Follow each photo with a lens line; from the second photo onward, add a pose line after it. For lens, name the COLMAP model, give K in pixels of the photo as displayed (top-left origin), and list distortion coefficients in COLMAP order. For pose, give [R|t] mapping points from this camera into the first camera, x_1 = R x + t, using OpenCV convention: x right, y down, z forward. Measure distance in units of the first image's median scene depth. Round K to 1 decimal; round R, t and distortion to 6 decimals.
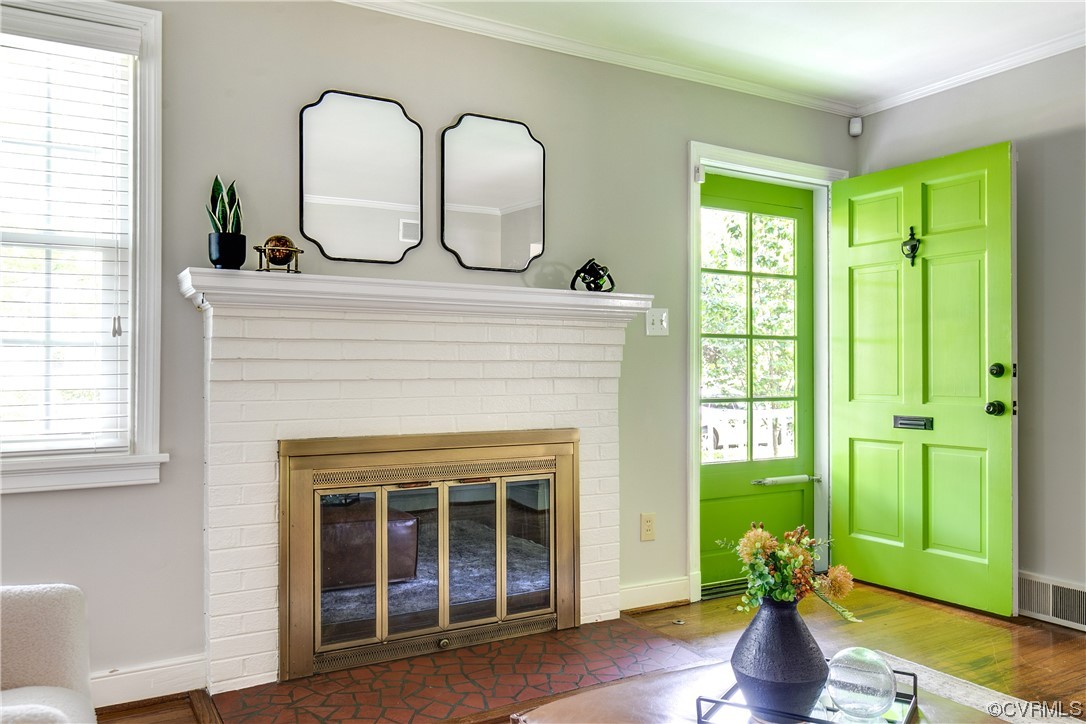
lens RADIAL K [[824.0, 0, 543.7], [0, 824.0, 367.3], [0, 0, 1]] dist [-0.001485, 0.004946]
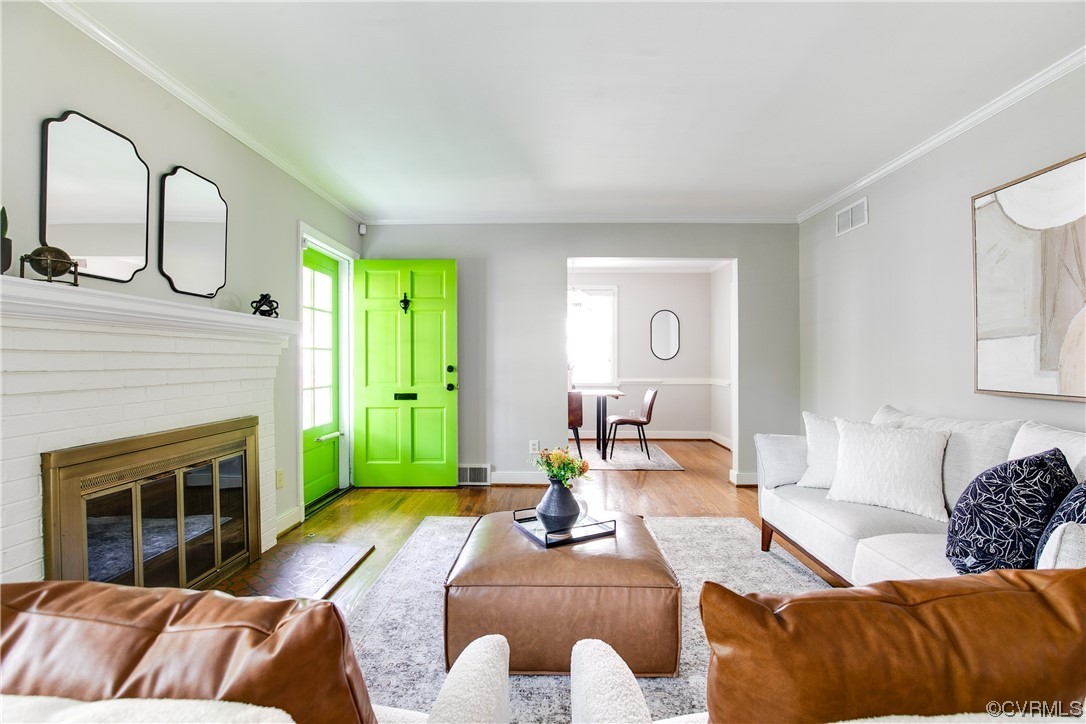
lens RADIAL K [[501.7, 0, 545.0], [0, 501.7, 359.8], [0, 0, 1]] dist [-0.031704, 0.005297]
pose [[0.520245, 0.001851, 0.854015, -0.392952], [-0.002342, 0.999997, -0.000740, -0.018668], [-0.854014, -0.001615, 0.520248, 0.142502]]
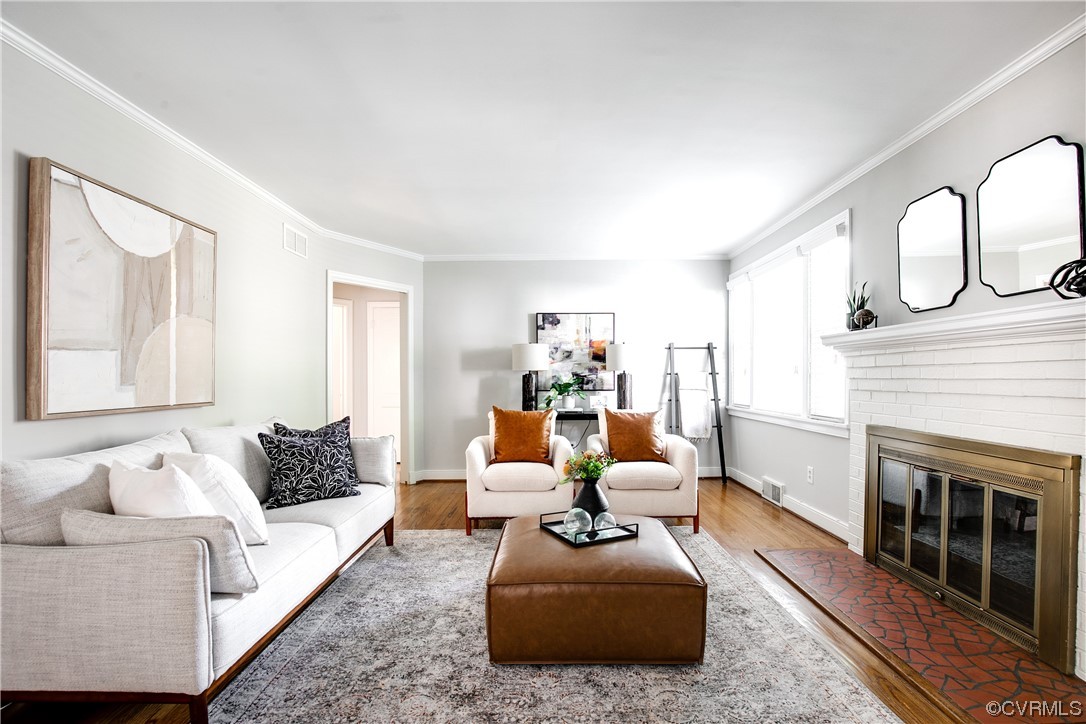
lens RADIAL K [[501.7, 0, 543.8], [0, 501.7, 378.0], [0, 0, 1]] dist [-0.031704, 0.005297]
pose [[-0.510461, 0.004282, -0.859890, 0.732121], [0.007949, 0.999968, 0.000261, -0.012760], [0.859864, -0.006702, -0.510479, 0.727077]]
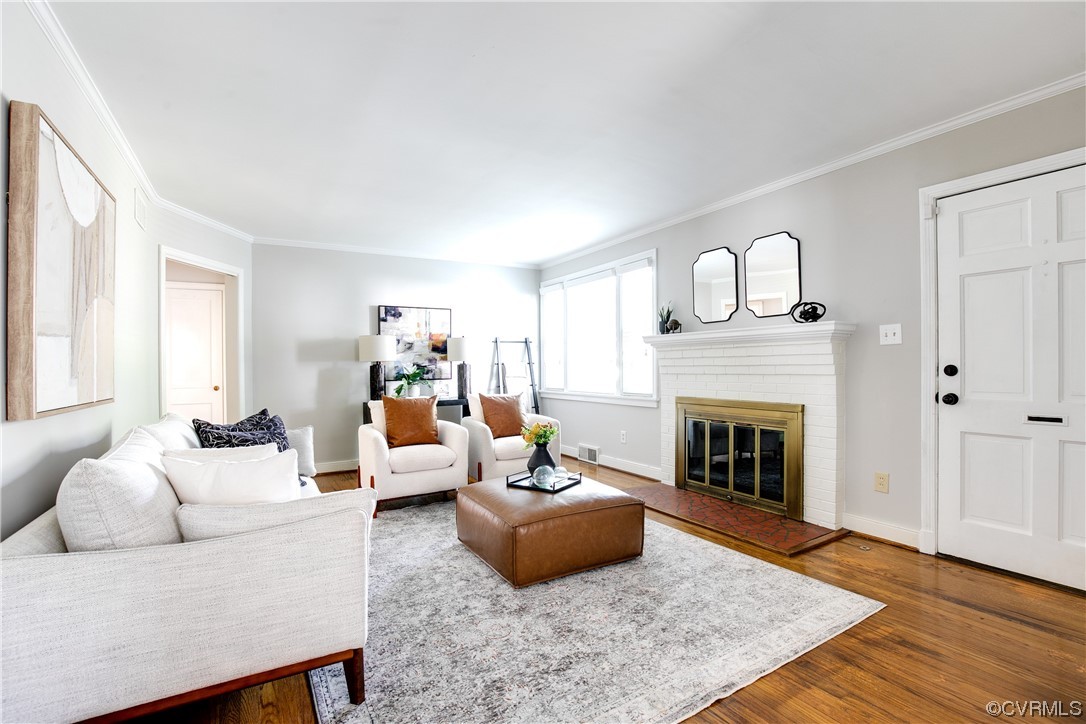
lens RADIAL K [[501.7, 0, 538.5], [0, 501.7, 366.6], [0, 0, 1]] dist [-0.031704, 0.005297]
pose [[-0.010160, 0.001723, -0.999947, 0.993804], [0.016047, 0.999870, 0.001560, -0.012855], [0.999820, -0.016030, -0.010186, 0.443573]]
